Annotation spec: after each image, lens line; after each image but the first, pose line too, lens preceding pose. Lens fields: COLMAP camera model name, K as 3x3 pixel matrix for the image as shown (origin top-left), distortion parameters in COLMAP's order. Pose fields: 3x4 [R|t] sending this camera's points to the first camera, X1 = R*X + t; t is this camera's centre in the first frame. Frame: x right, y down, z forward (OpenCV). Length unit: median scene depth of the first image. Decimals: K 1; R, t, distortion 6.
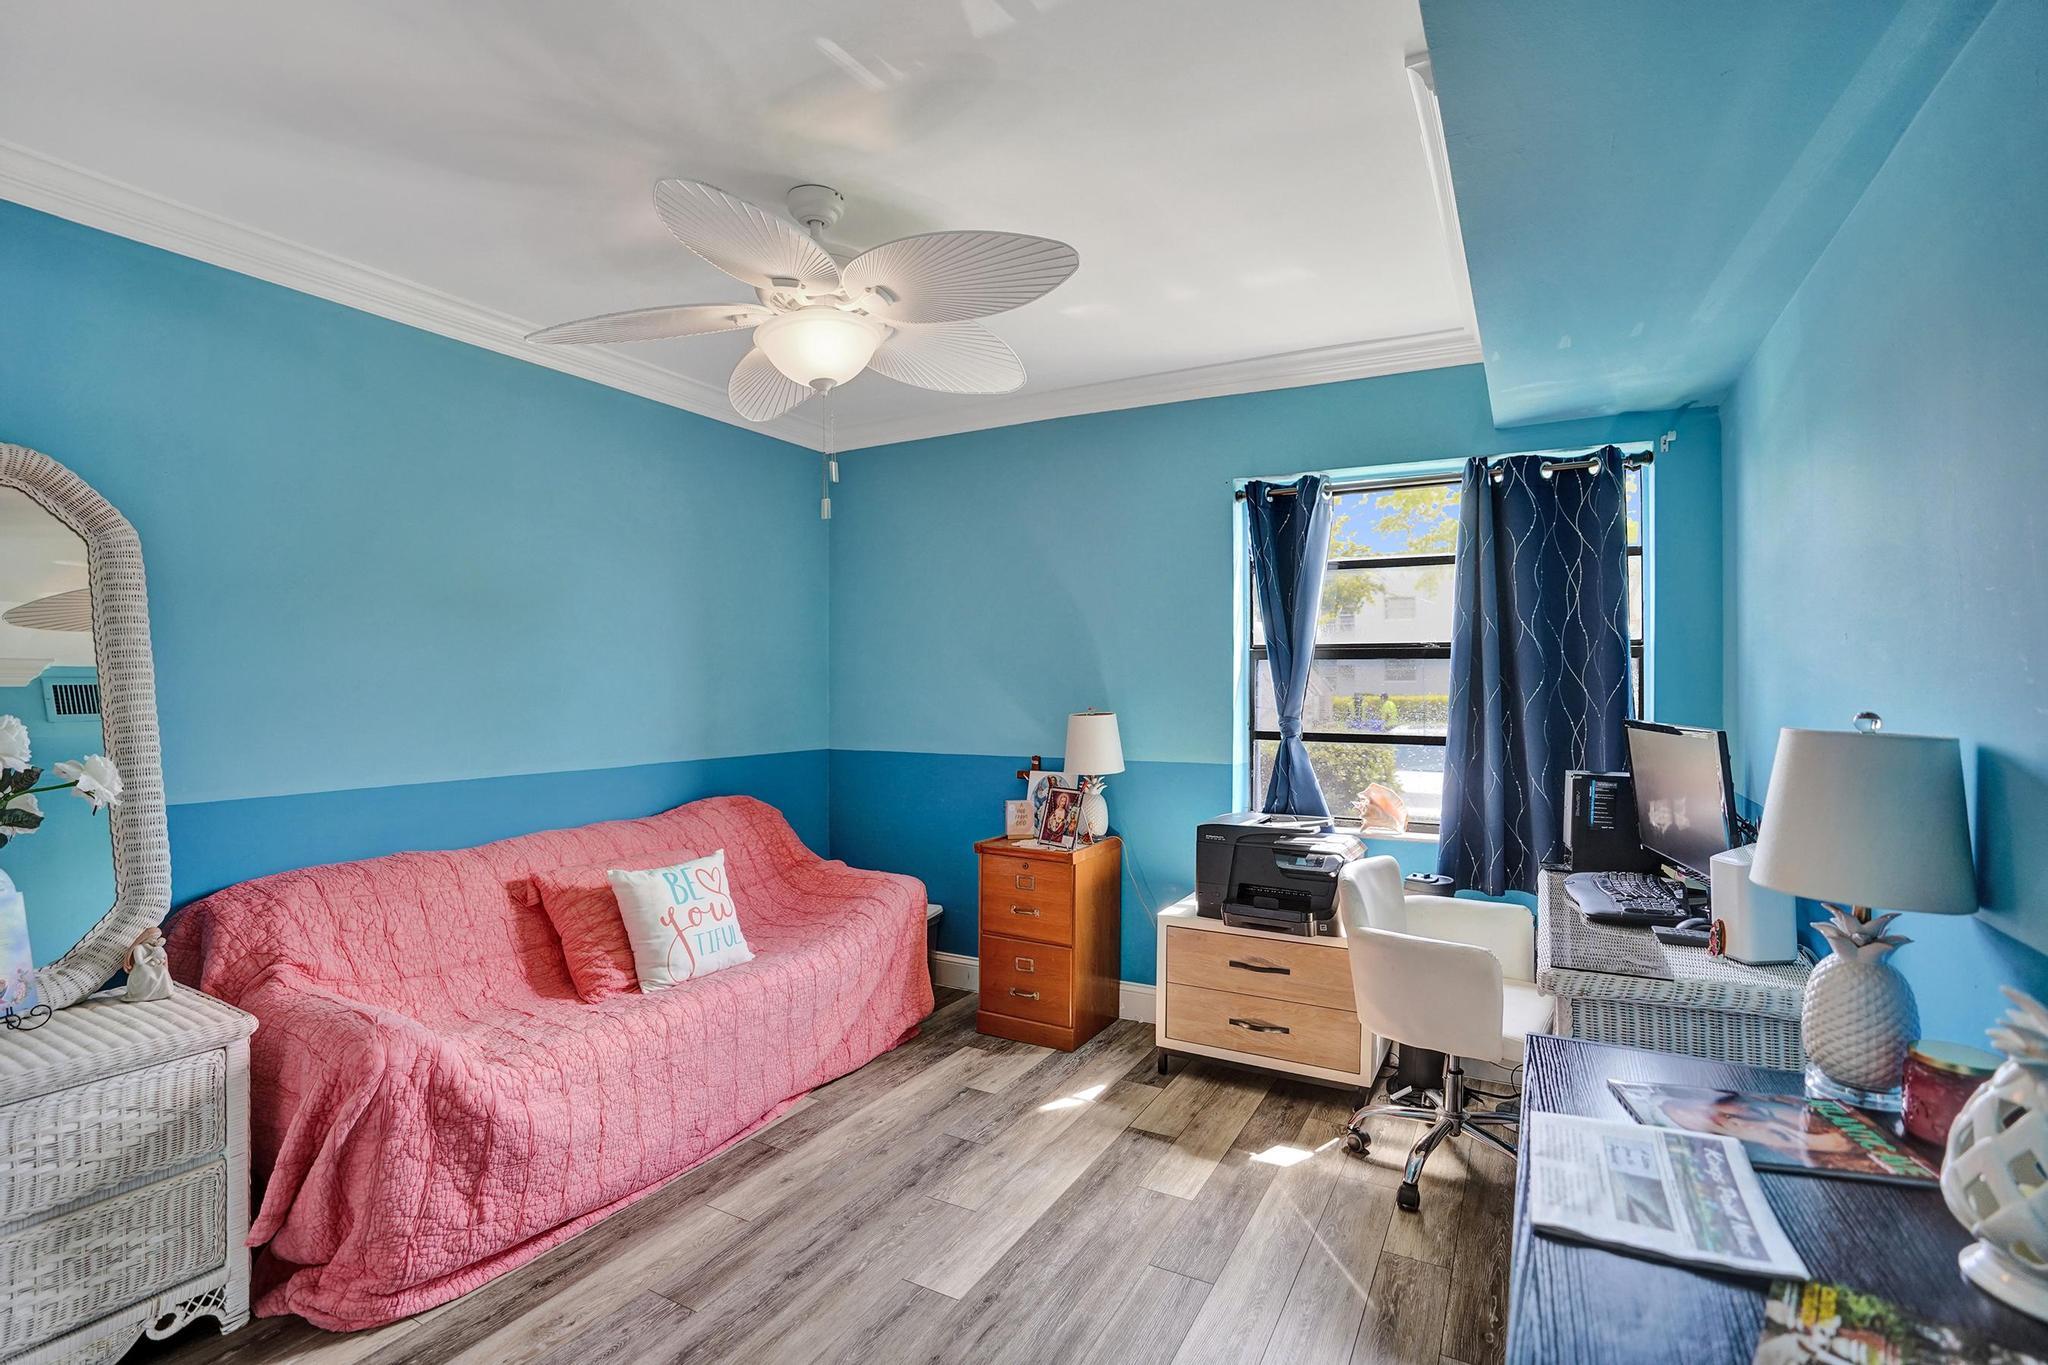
lens RADIAL K [[945.9, 0, 1019.7], [0, 945.9, 685.3], [0, 0, 1]] dist [-0.074333, 0.030350]
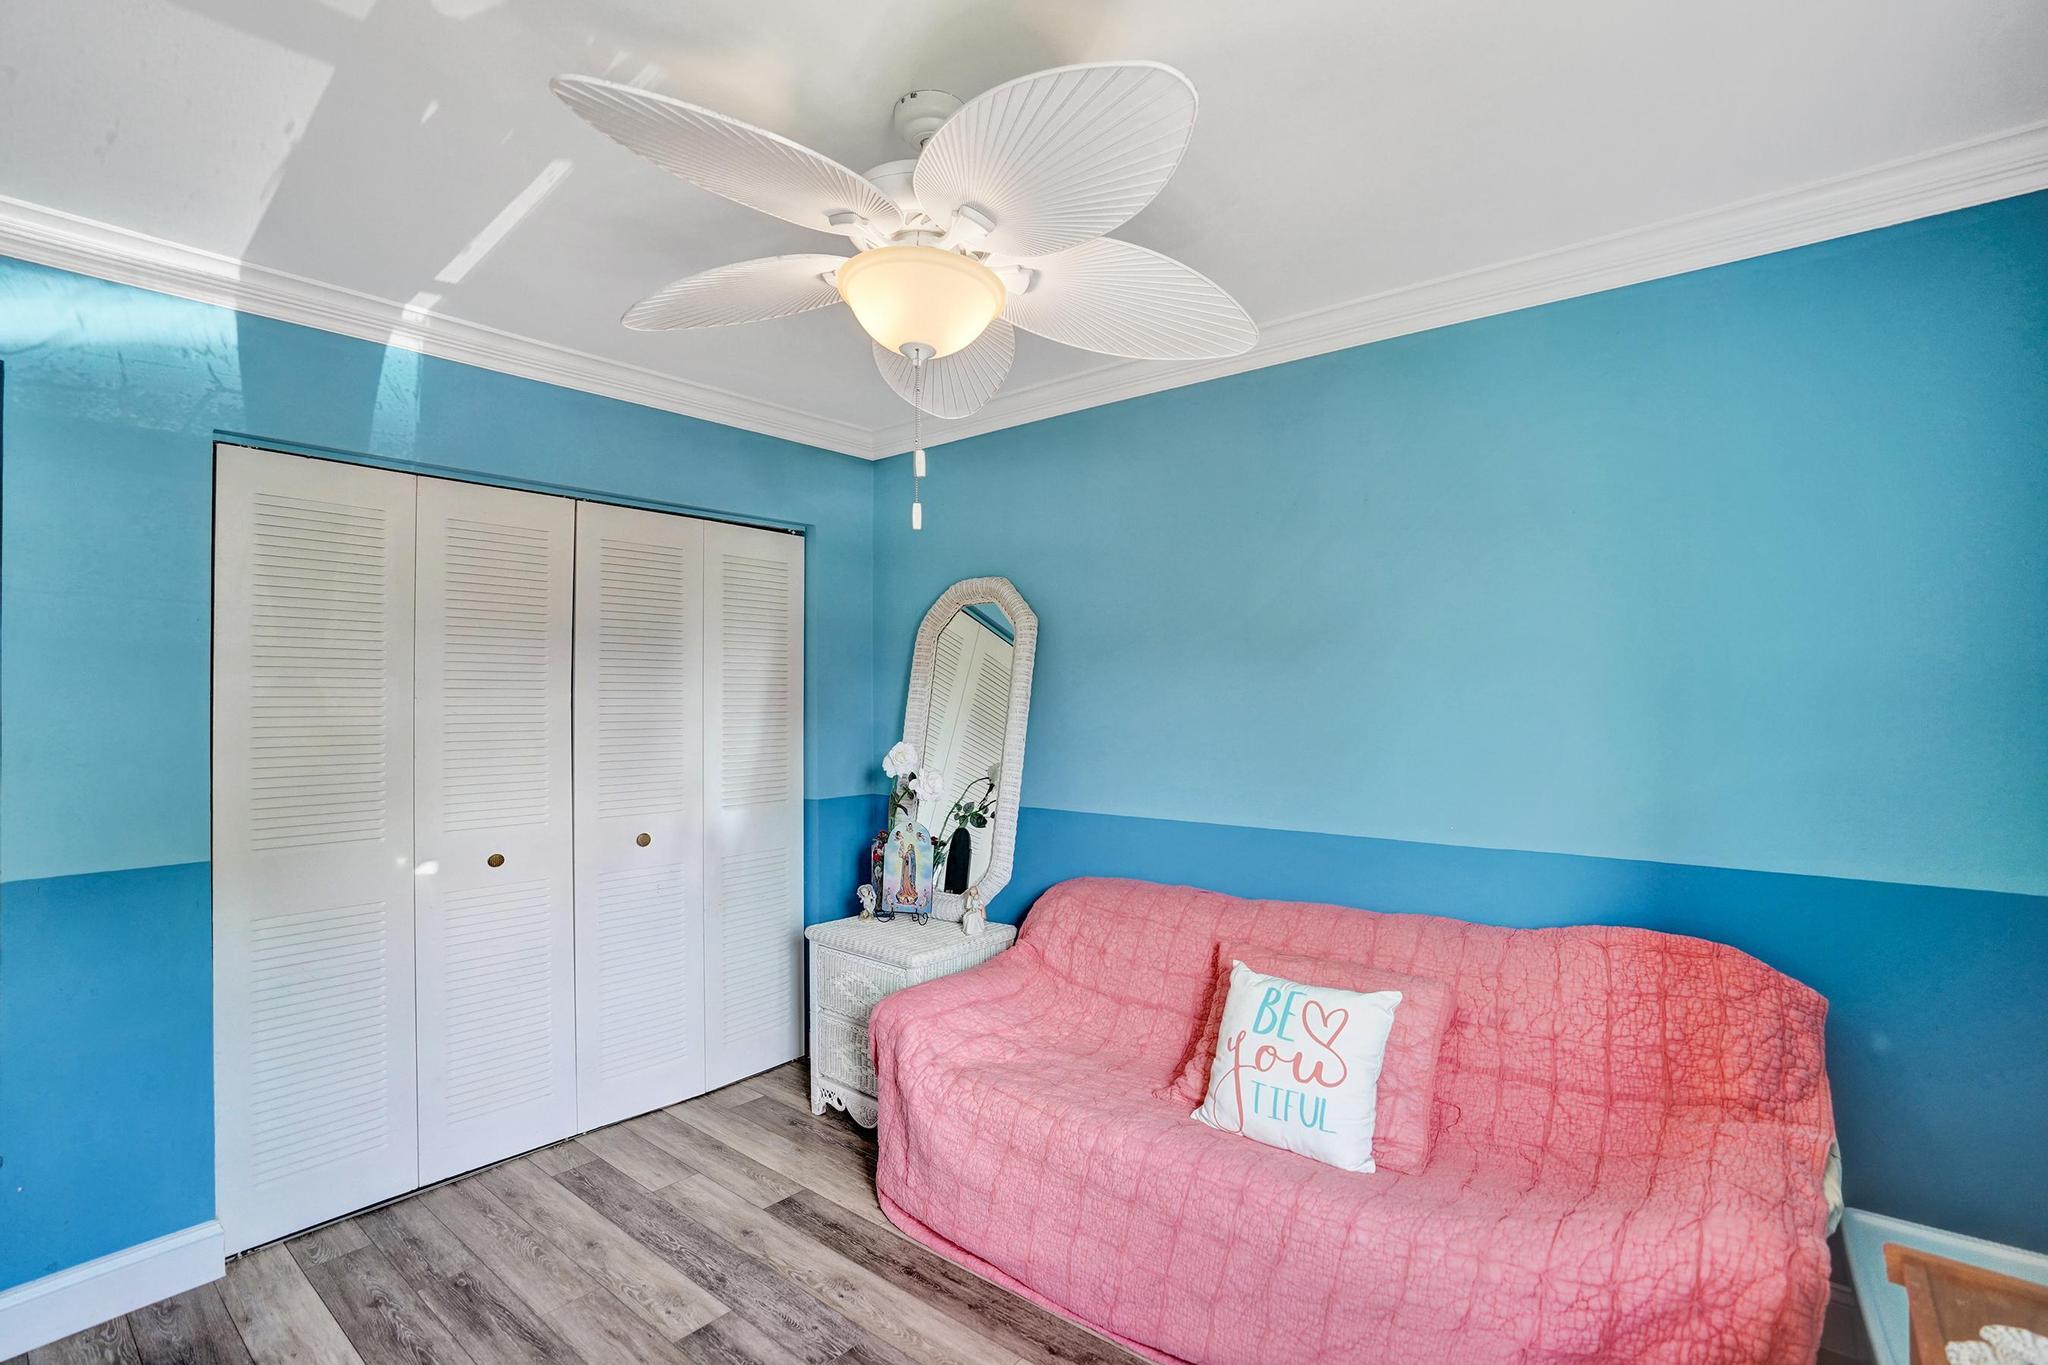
lens RADIAL K [[945.9, 0, 1019.7], [0, 945.9, 685.3], [0, 0, 1]] dist [-0.074333, 0.030350]
pose [[-0.178414, -0.014414, -0.983850, 0.522442], [-0.000898, 0.999895, -0.014486, -0.041261], [0.983955, -0.001701, -0.178408, 1.215689]]
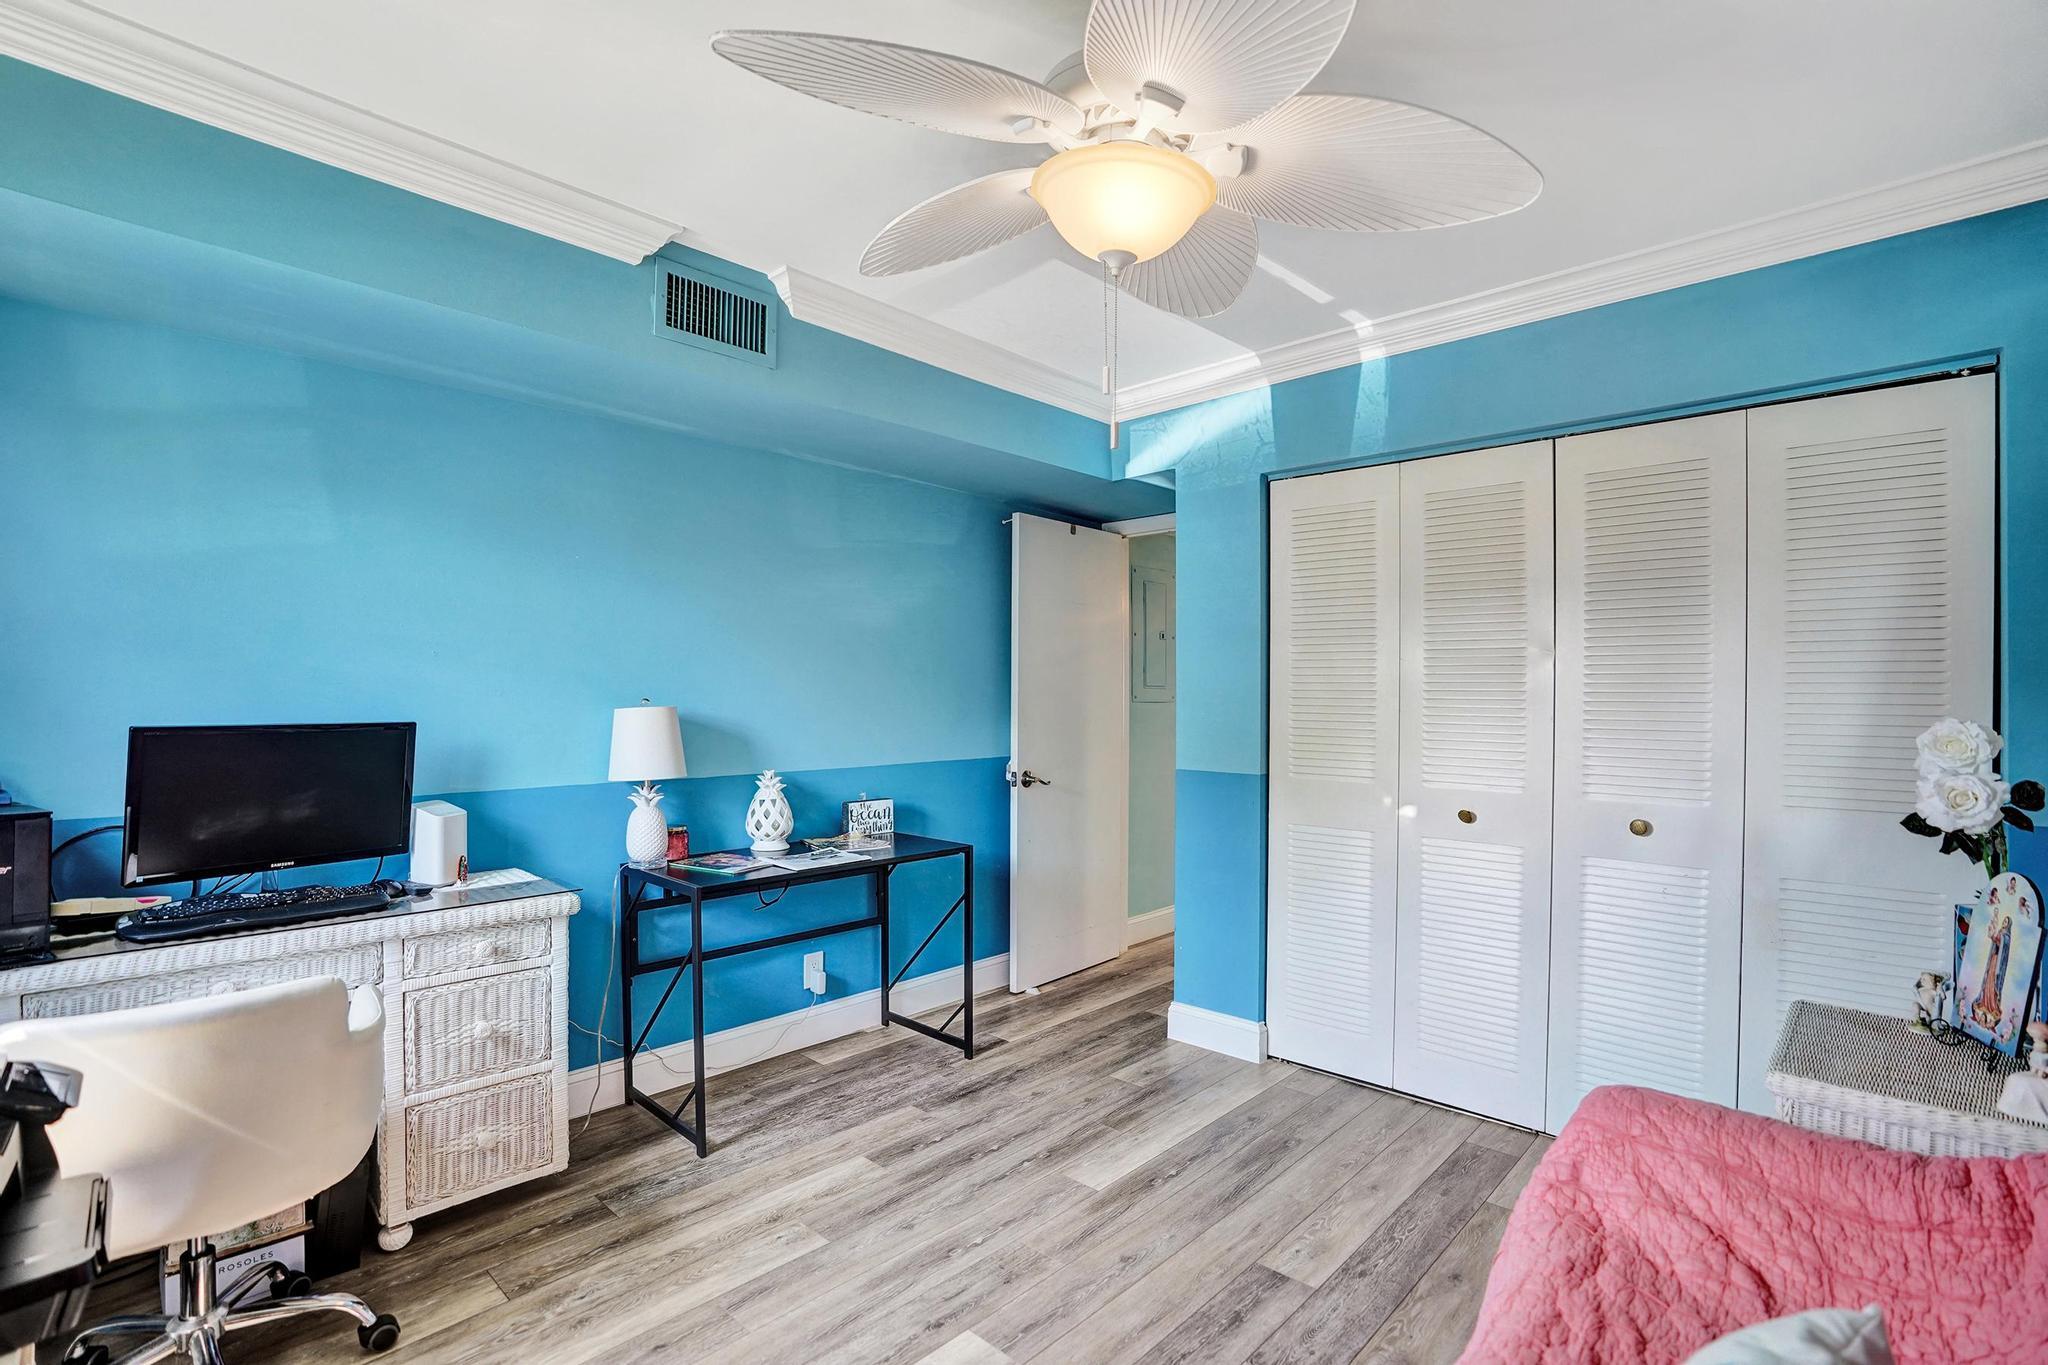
lens RADIAL K [[945.9, 0, 1019.7], [0, 945.9, 685.3], [0, 0, 1]] dist [-0.074333, 0.030350]
pose [[-0.971313, 0.000212, 0.237805, -0.293395], [0.000579, 0.999999, 0.001471, -0.005547], [-0.237804, 0.001567, -0.971312, 1.698149]]
